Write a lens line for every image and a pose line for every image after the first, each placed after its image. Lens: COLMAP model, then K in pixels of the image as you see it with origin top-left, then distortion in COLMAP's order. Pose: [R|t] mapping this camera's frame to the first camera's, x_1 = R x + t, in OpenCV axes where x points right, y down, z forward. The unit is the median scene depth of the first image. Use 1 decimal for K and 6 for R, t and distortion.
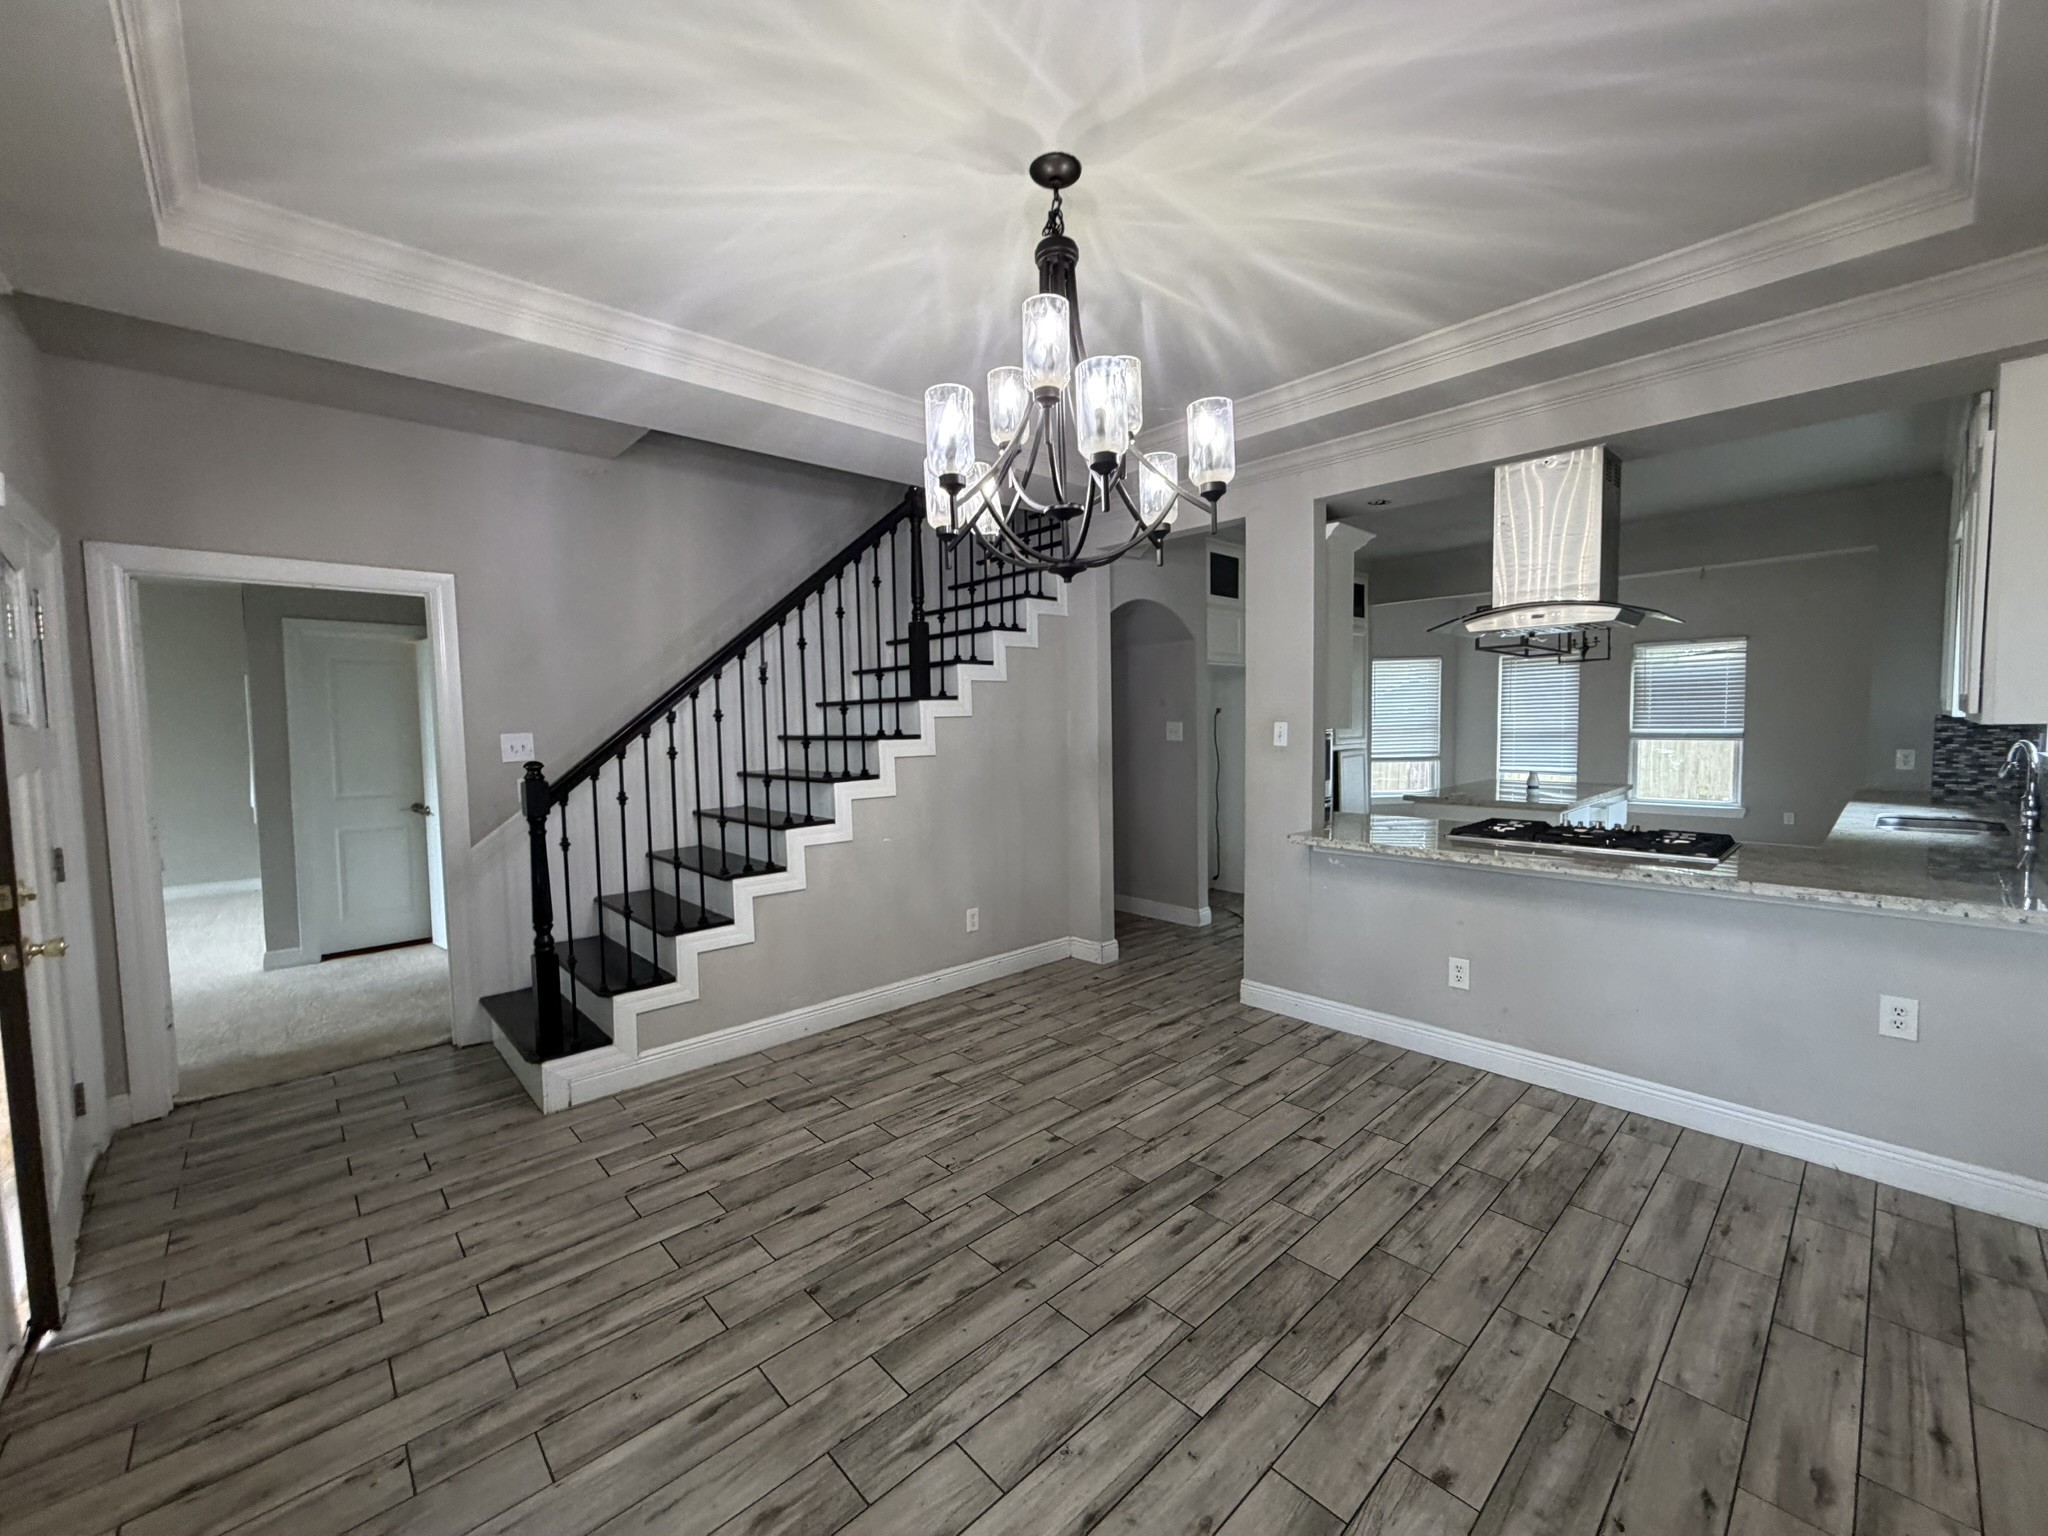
lens RADIAL K [[816.8, 0, 1021.8], [0, 816.8, 773.6], [0, 0, 1]] dist [0.001100, -0.000182]
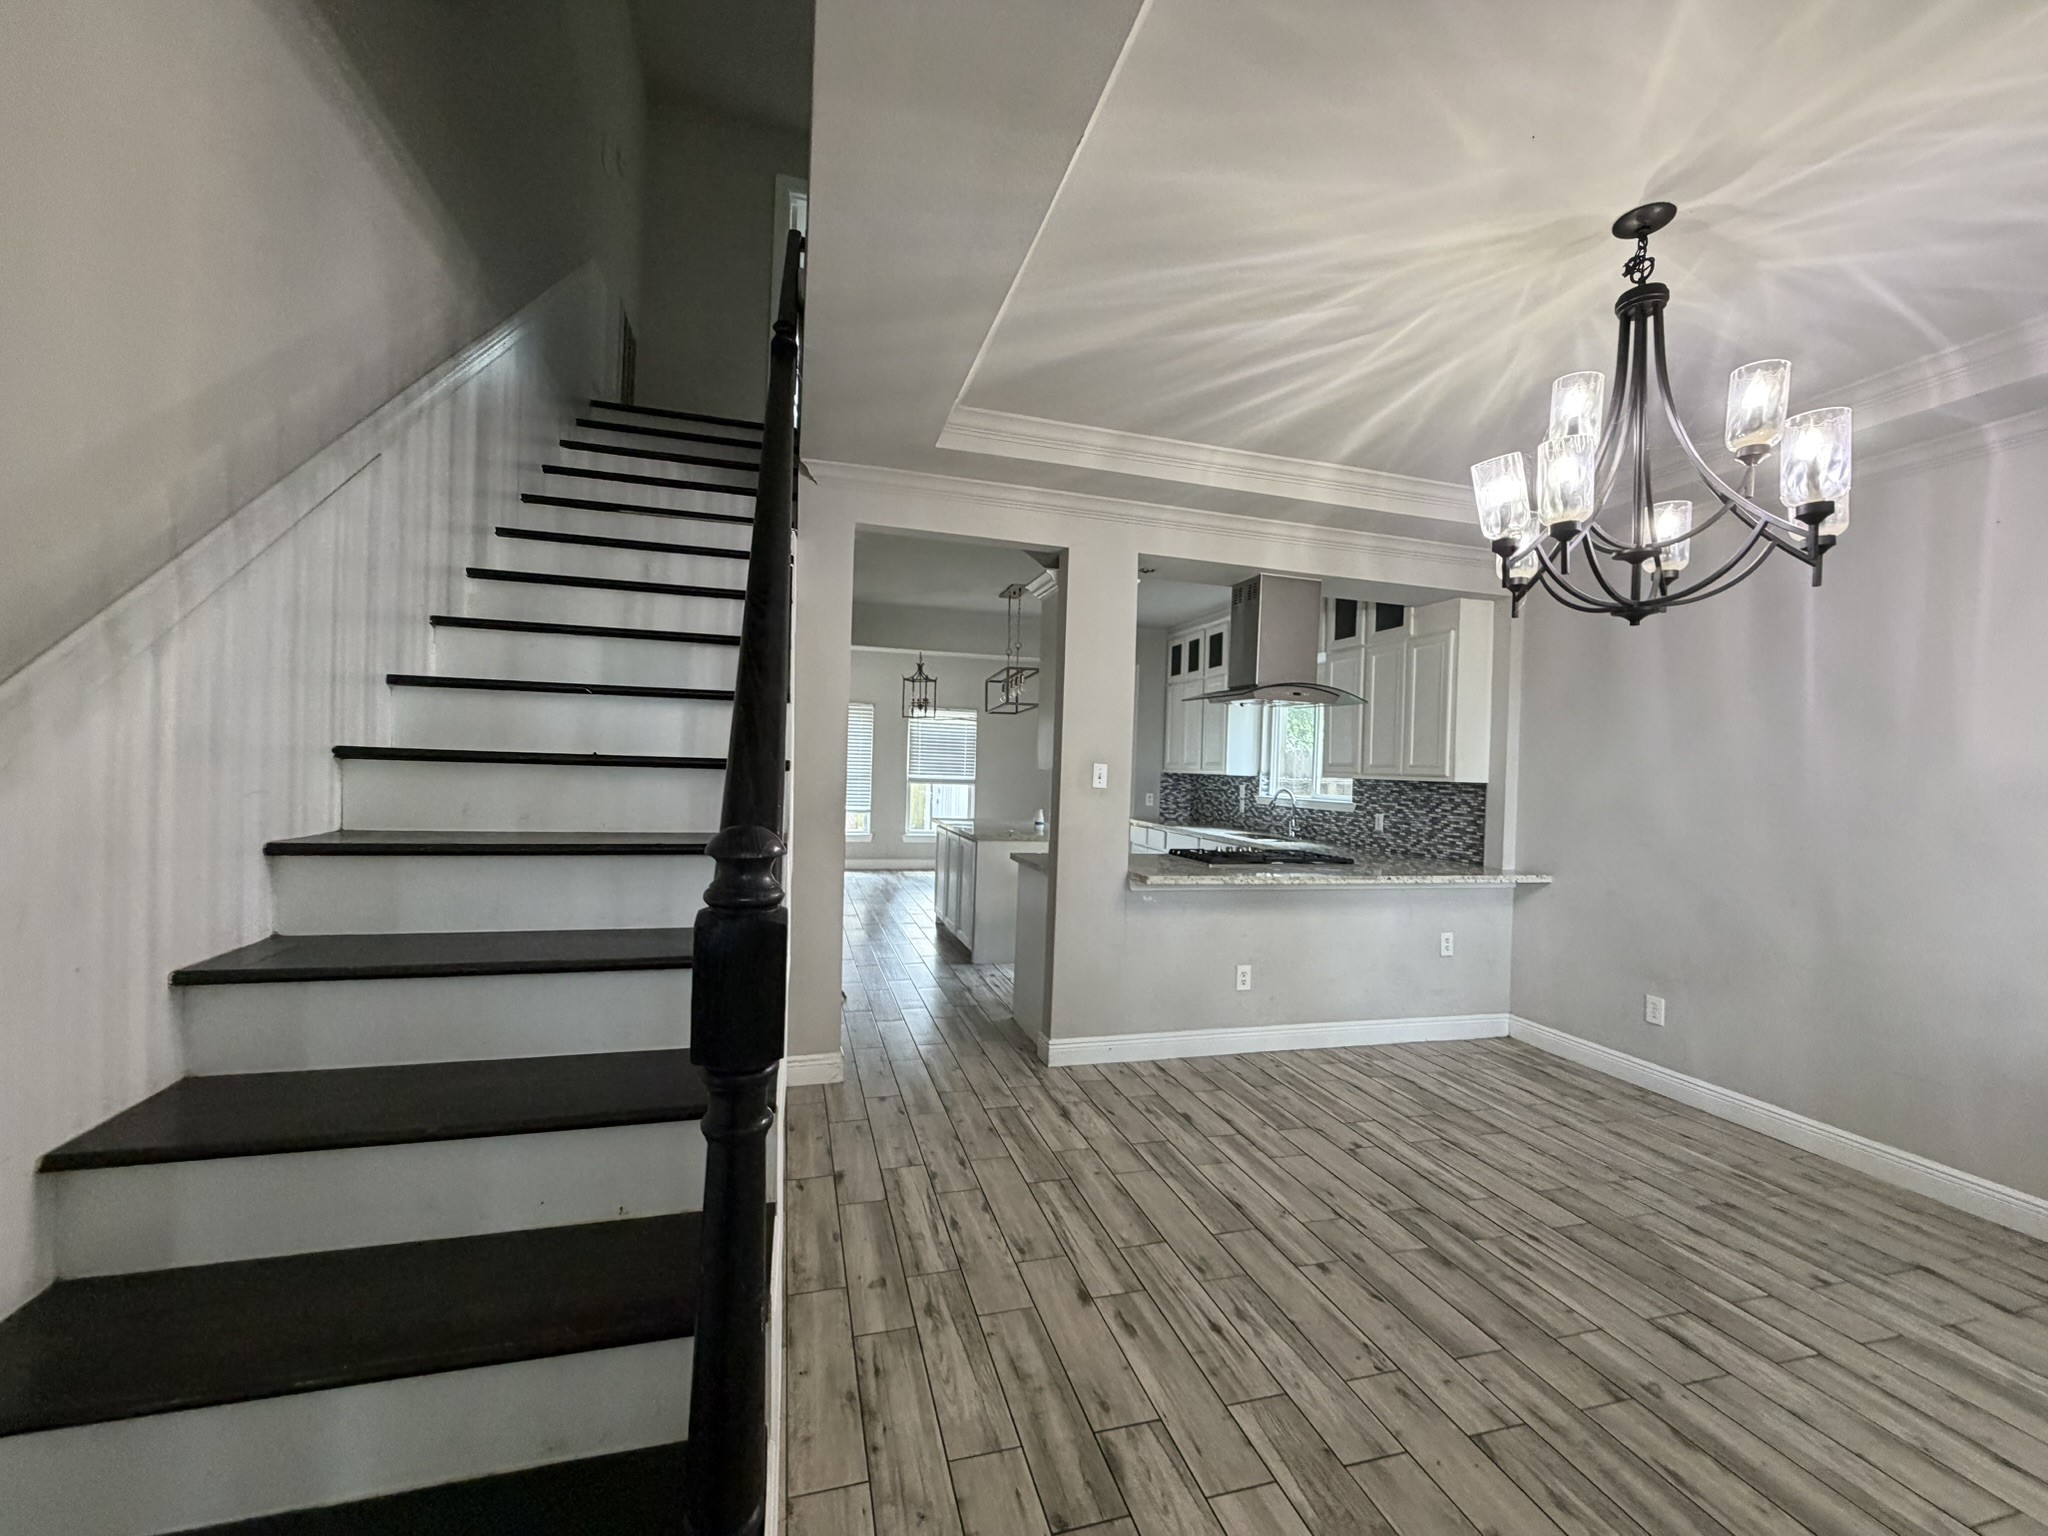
lens RADIAL K [[816.8, 0, 1016.8], [0, 816.8, 773.1], [0, 0, 1]] dist [0.001100, -0.000182]
pose [[0.454727, 0.025892, 0.890255, -0.703020], [0.017458, 0.999126, -0.037976, -0.018302], [-0.890460, 0.032811, 0.453877, 0.740932]]
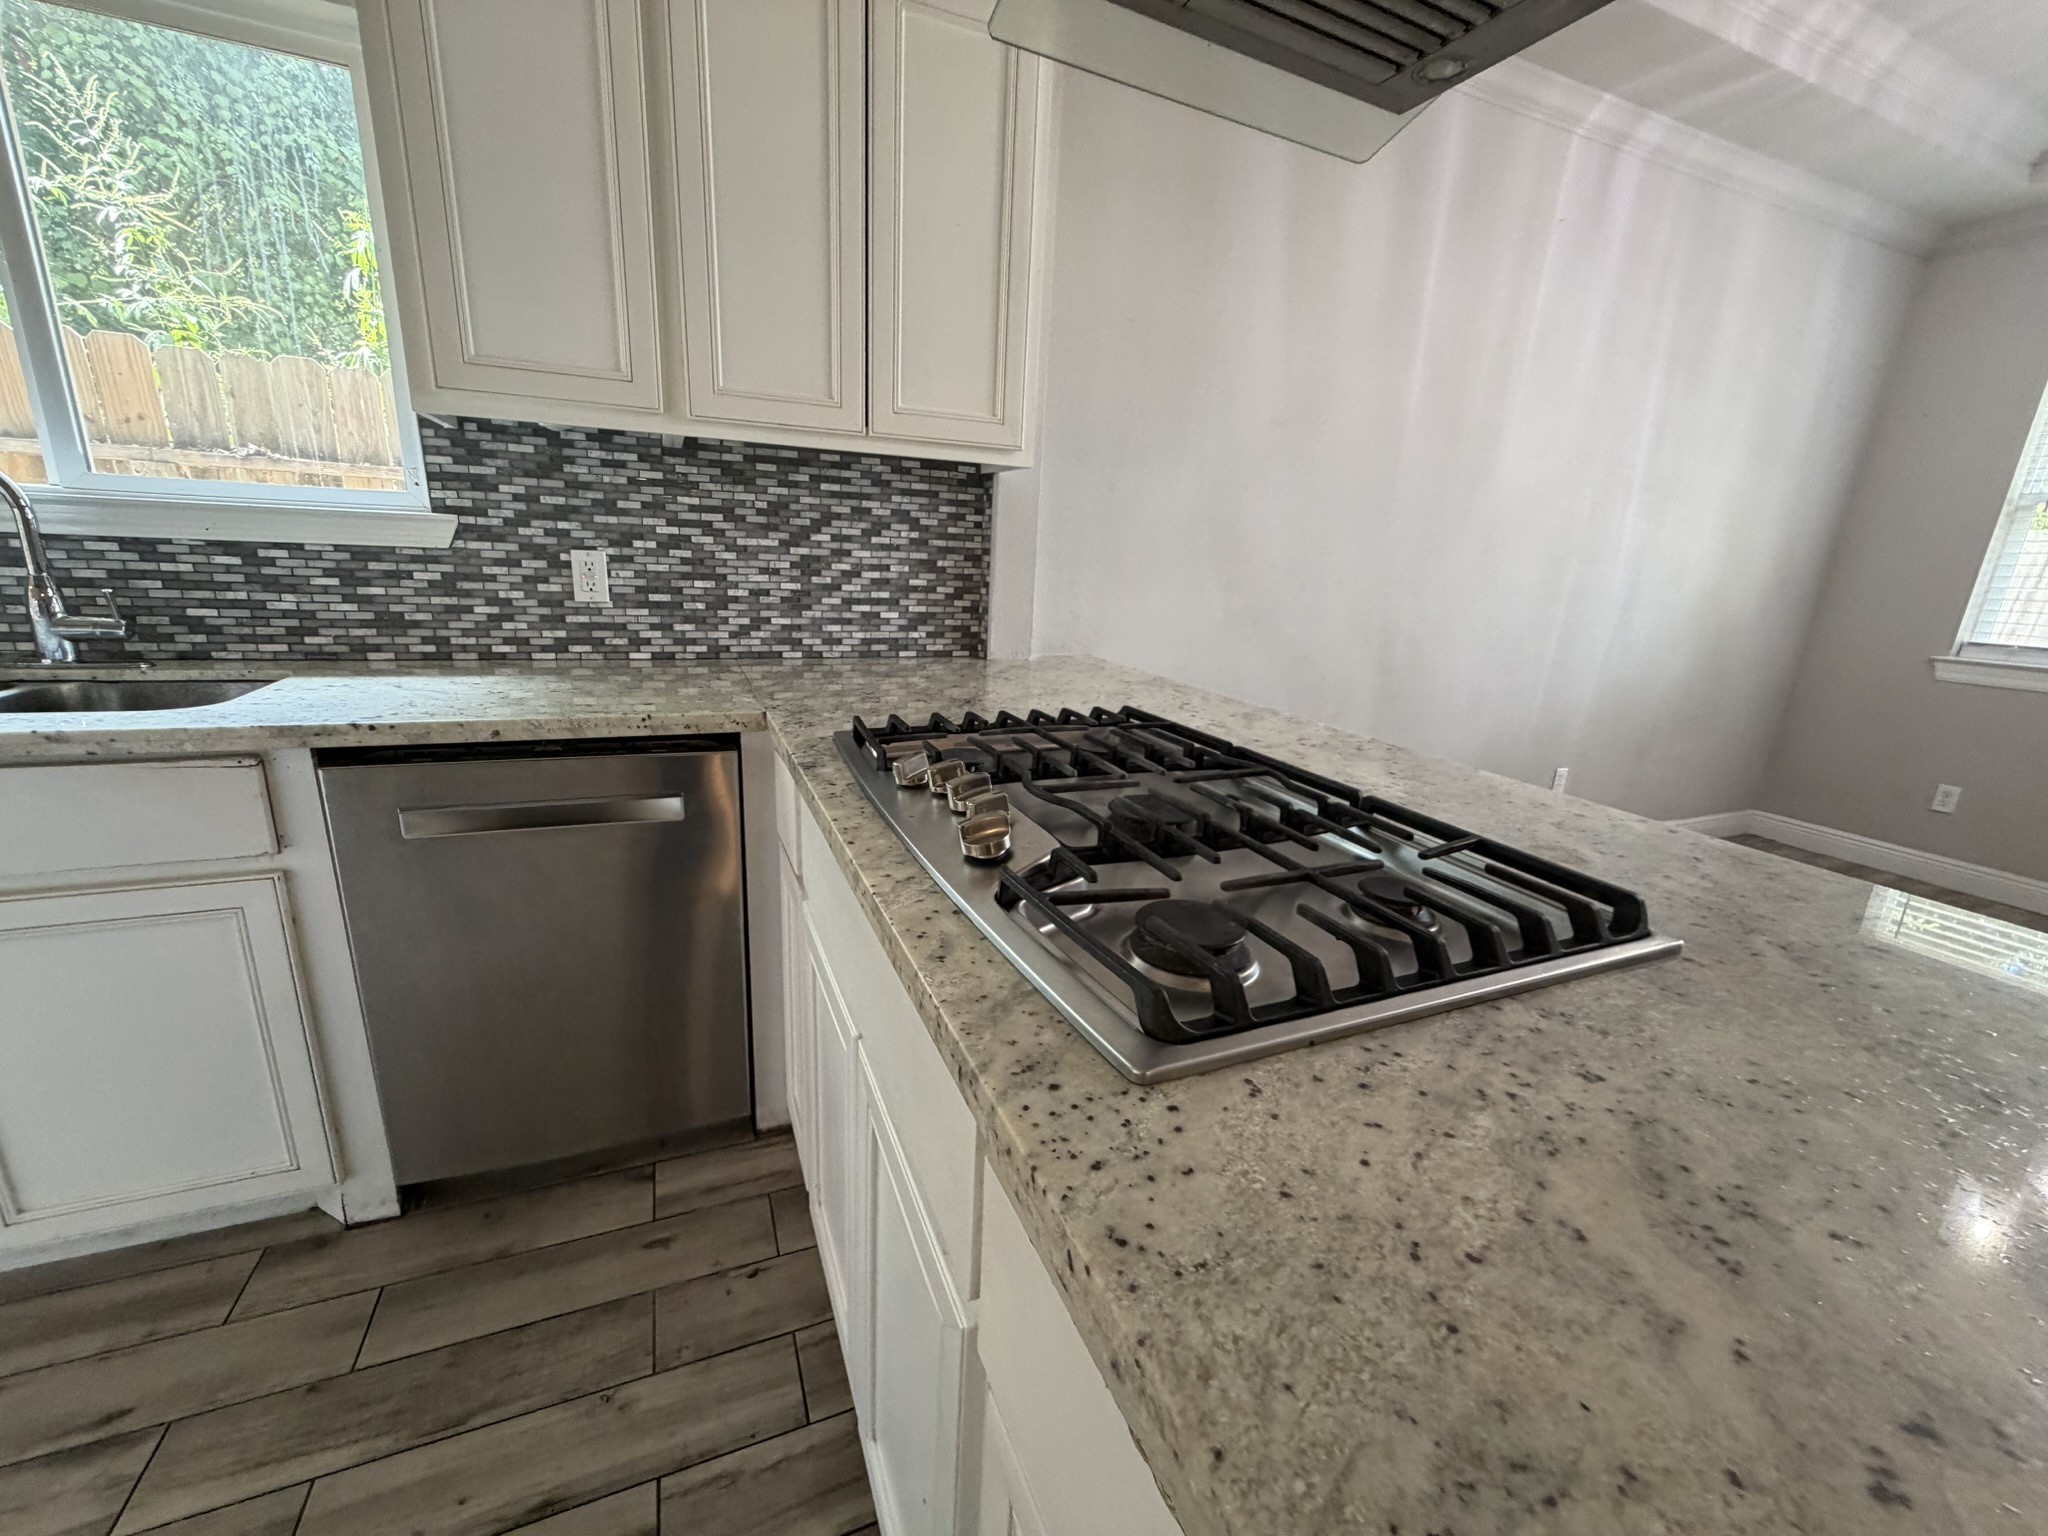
lens RADIAL K [[816.8, 0, 1020.9], [0, 816.8, 775.2], [0, 0, 1]] dist [0.001100, -0.000182]
pose [[-0.939076, -0.117657, 0.322944, 0.635781], [-0.009010, 0.947689, 0.319067, -0.020692], [-0.343591, 0.296719, -0.891012, 1.270509]]
